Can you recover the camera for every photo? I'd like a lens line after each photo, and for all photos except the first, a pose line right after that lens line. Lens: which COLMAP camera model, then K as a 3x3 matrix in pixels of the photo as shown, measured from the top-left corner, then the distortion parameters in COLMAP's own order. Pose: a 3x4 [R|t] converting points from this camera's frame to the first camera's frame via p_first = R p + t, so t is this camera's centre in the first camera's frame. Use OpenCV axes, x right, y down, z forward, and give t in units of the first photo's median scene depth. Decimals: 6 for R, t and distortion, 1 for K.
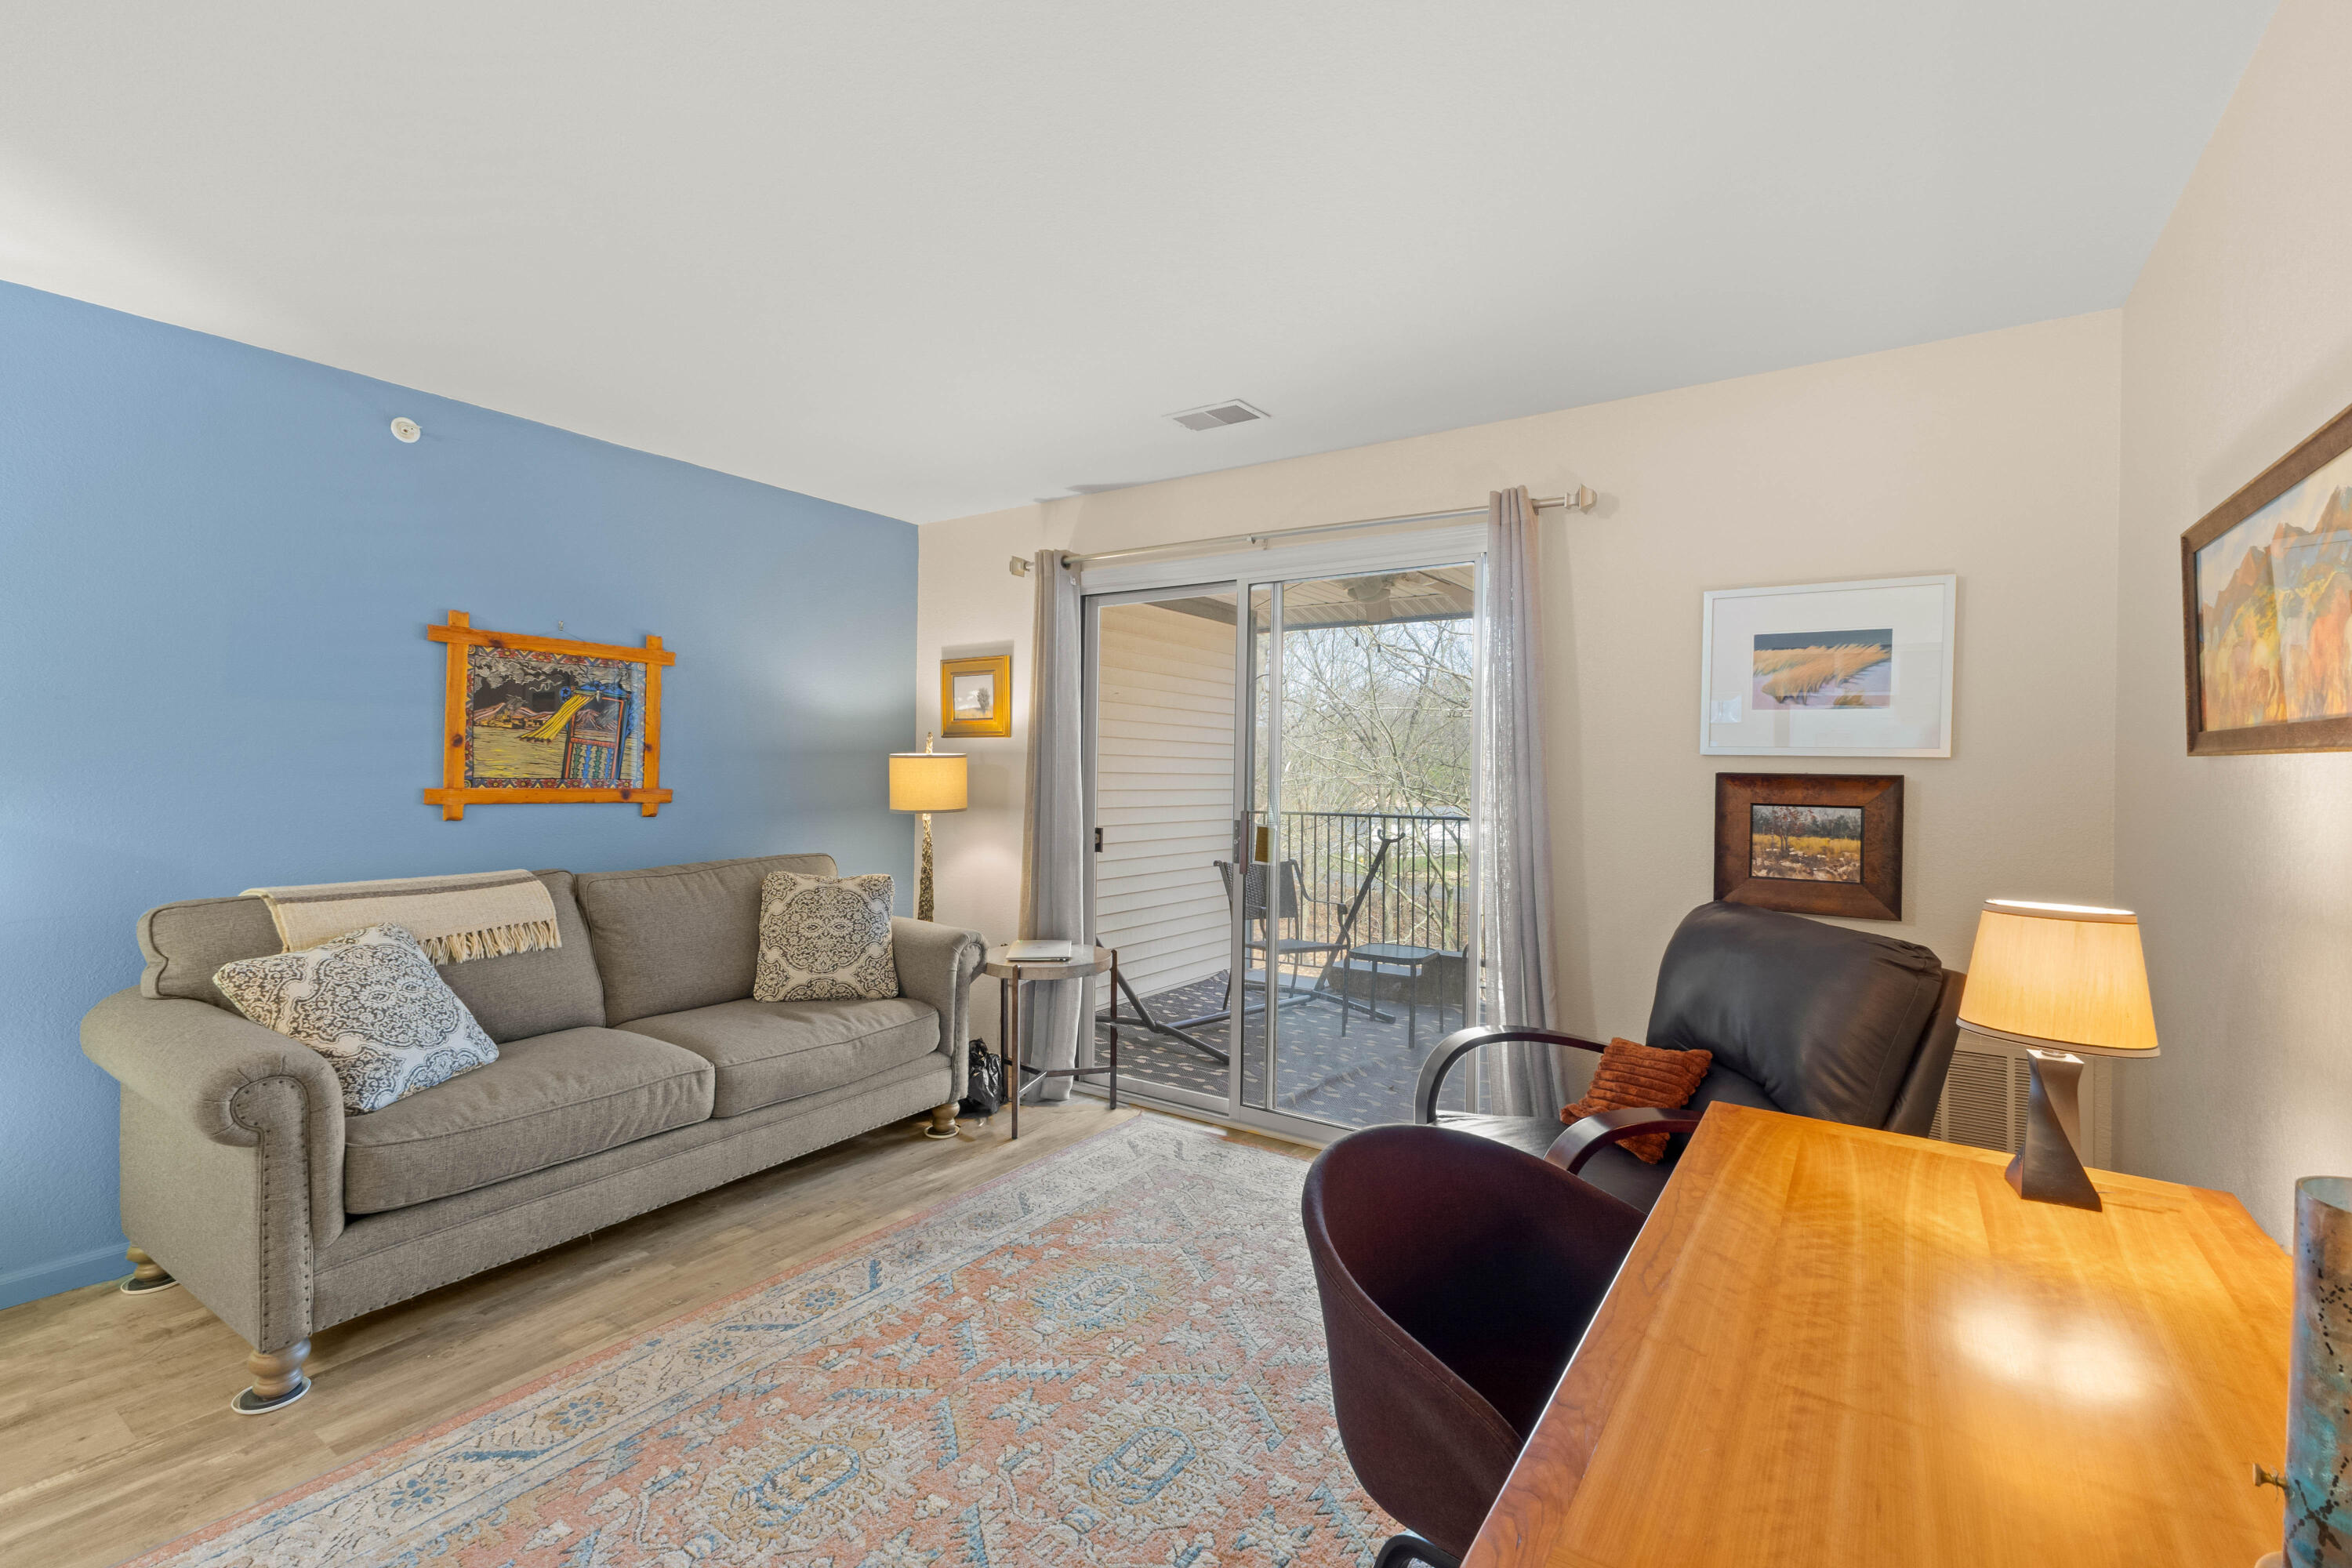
lens RADIAL K [[1024.1, 0, 1182.0], [0, 1024.1, 779.8], [0, 0, 1]] dist [0.012882, -0.002635]
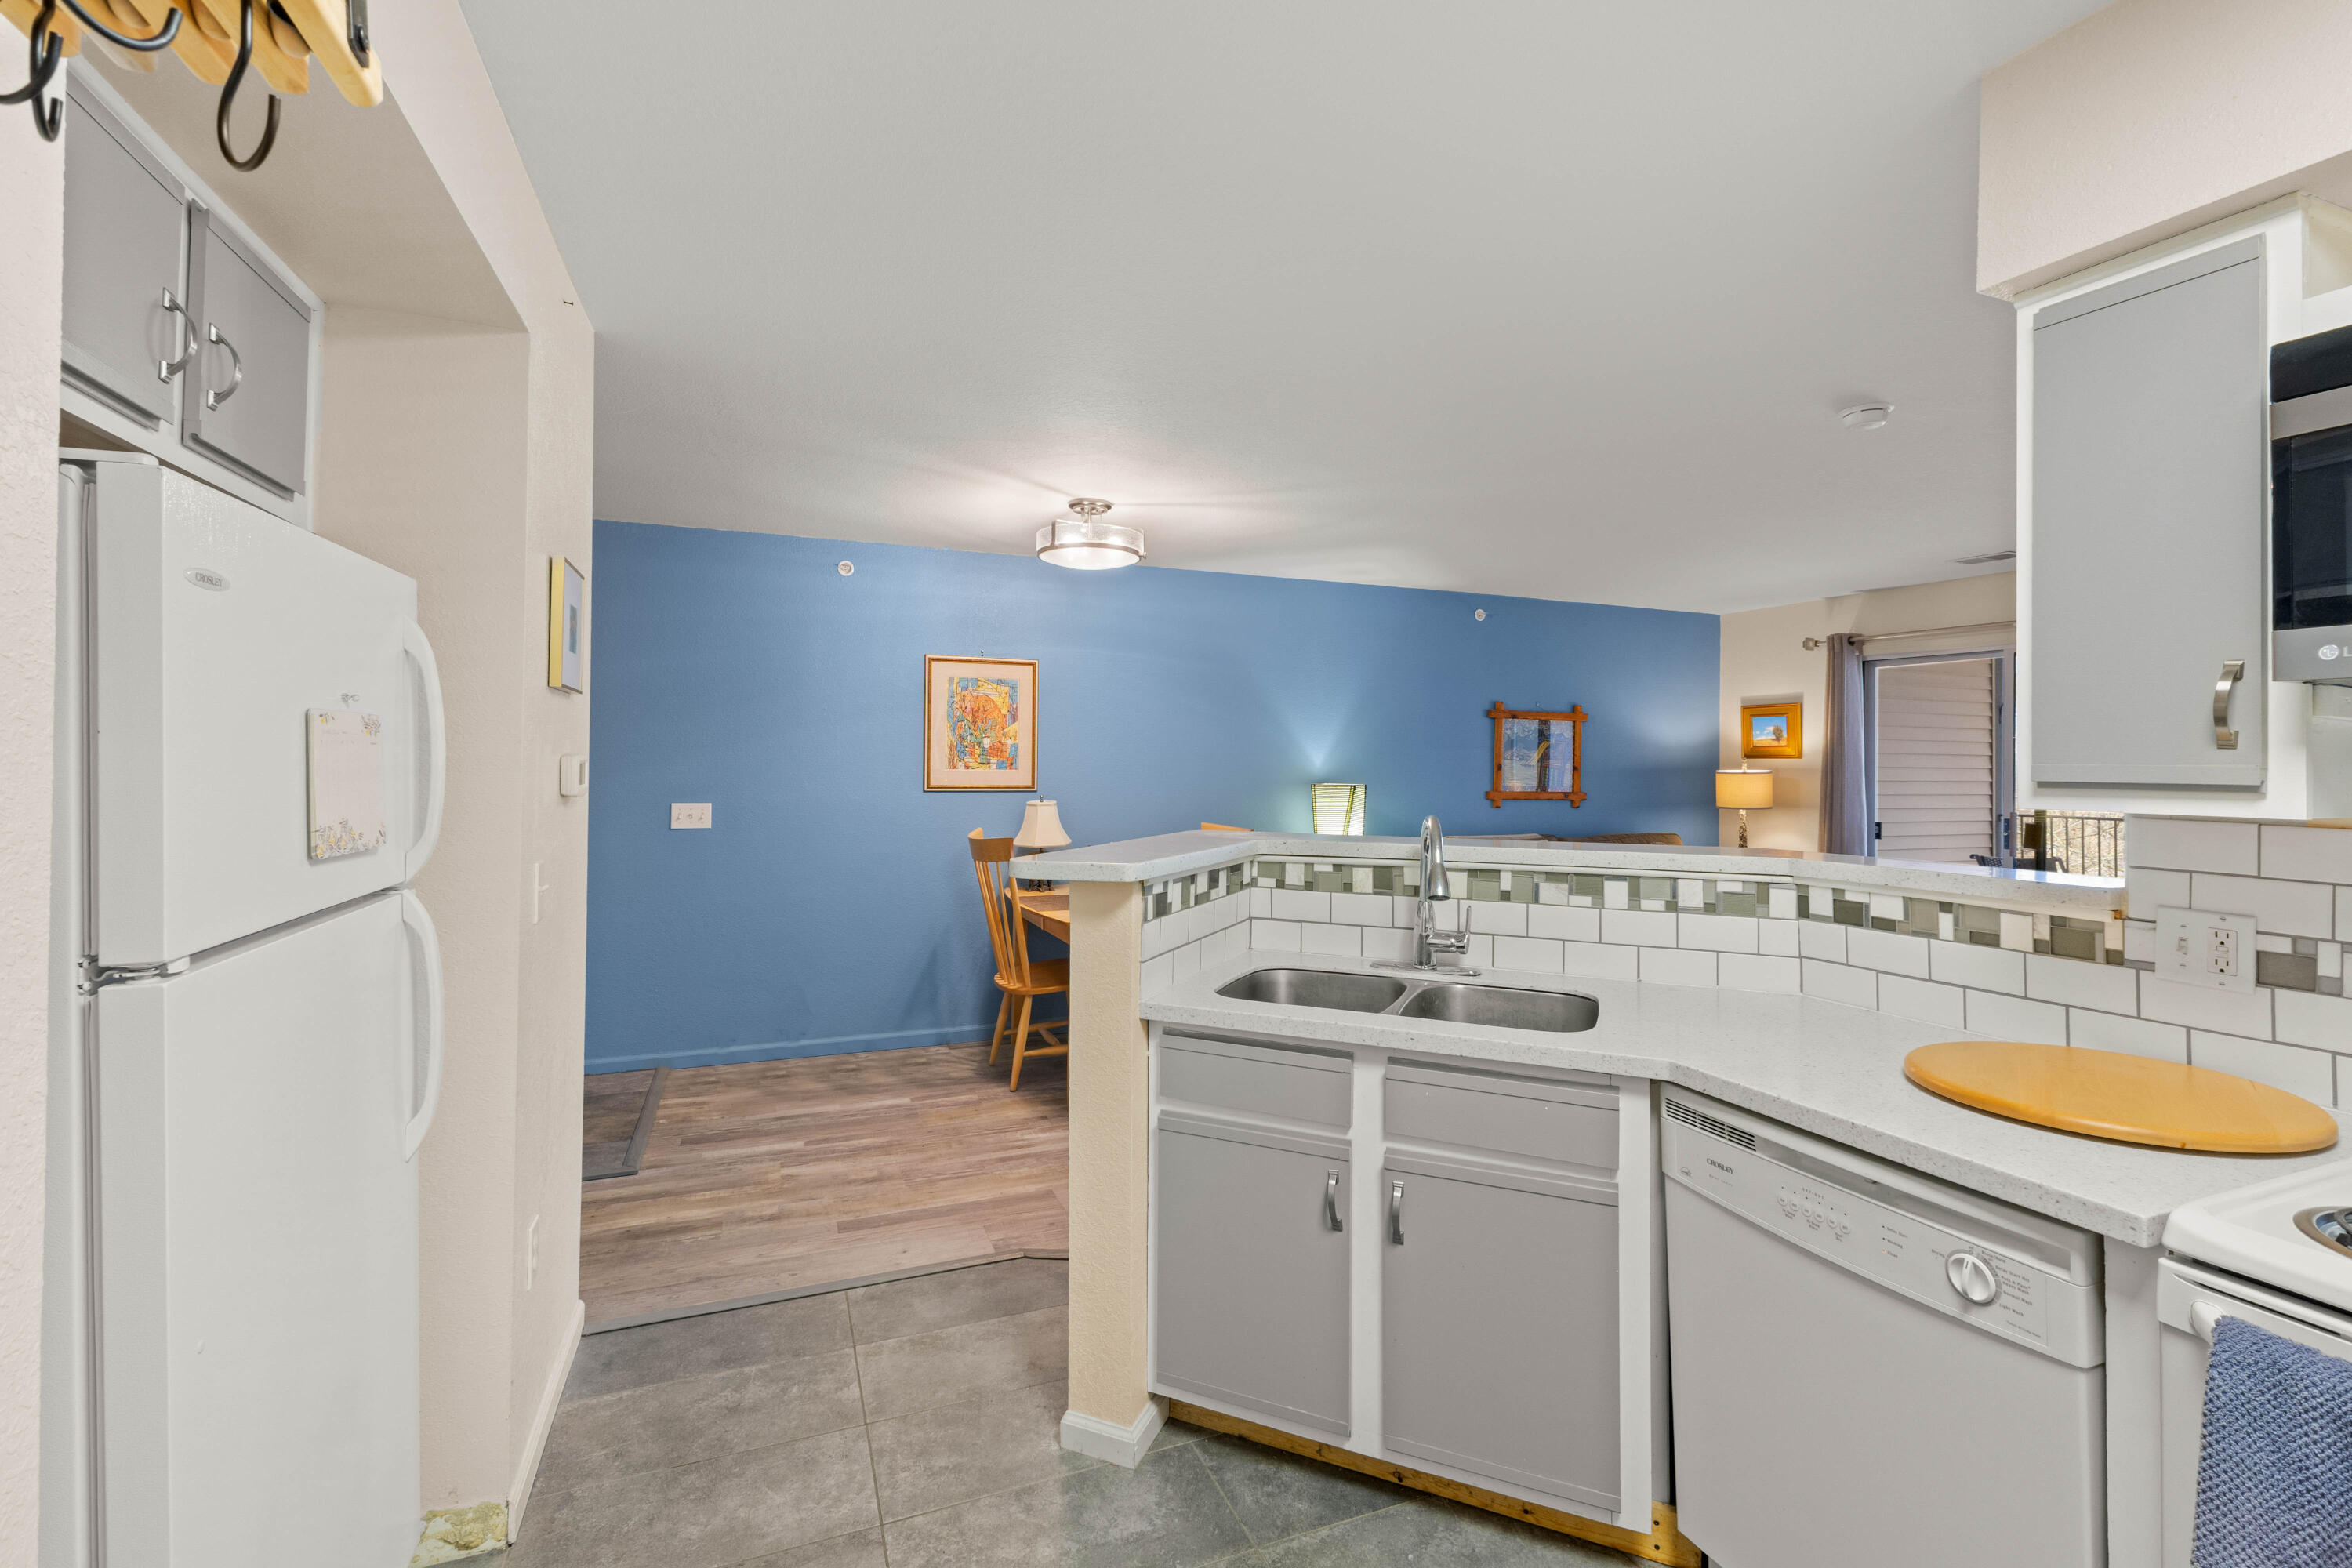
lens RADIAL K [[1024.1, 0, 1185.8], [0, 1024.1, 756.0], [0, 0, 1]] dist [0.012882, -0.002635]
pose [[0.831009, -0.009706, -0.556175, -0.110720], [-0.002737, 0.999764, -0.021537, -0.015987], [0.556253, 0.019419, 0.830786, -0.961654]]
